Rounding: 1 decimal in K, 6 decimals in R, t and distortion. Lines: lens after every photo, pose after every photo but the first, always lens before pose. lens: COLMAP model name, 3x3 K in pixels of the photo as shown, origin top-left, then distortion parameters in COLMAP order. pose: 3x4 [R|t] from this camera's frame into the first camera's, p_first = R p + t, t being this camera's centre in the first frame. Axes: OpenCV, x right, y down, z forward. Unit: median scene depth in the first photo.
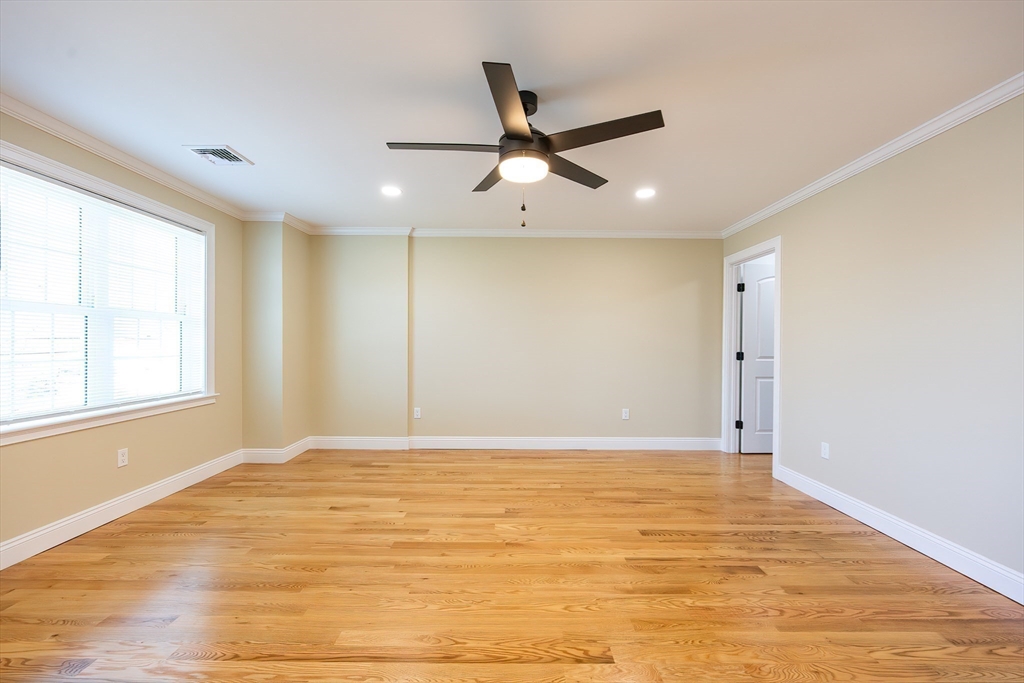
lens RADIAL K [[410.8, 0, 515.2], [0, 410.8, 343.1], [0, 0, 1]] dist [-0.011316, 0.000082]
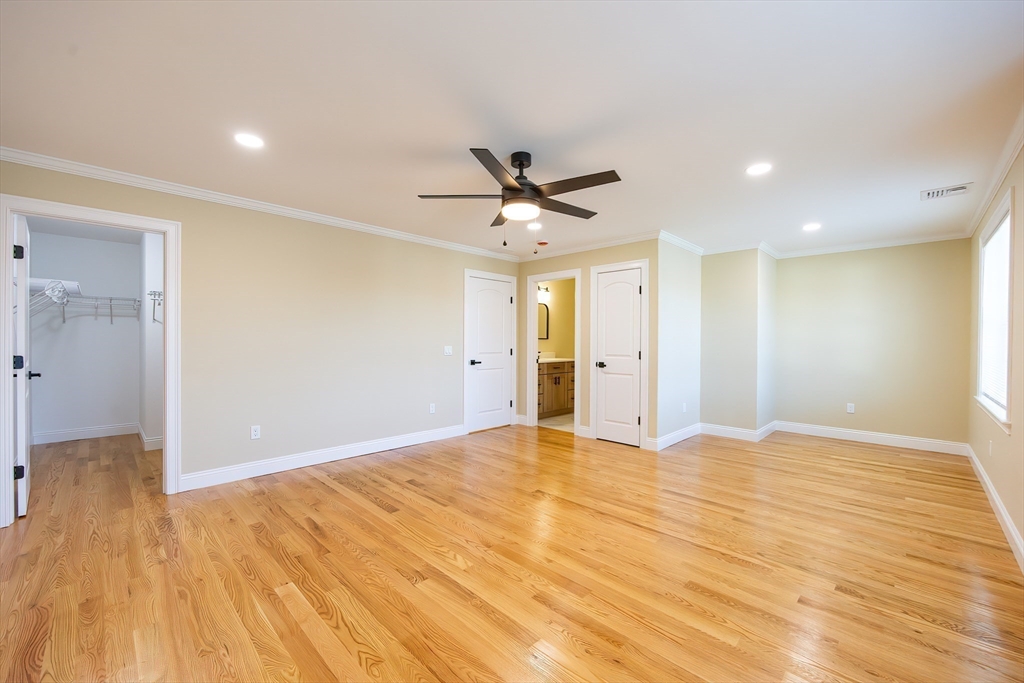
lens RADIAL K [[410.8, 0, 515.2], [0, 410.8, 343.1], [0, 0, 1]] dist [-0.011316, 0.000082]
pose [[-0.712070, -0.015019, 0.701948, -0.691688], [-0.009019, 0.999884, 0.012245, -0.015781], [-0.702051, 0.002389, -0.712123, 1.522984]]
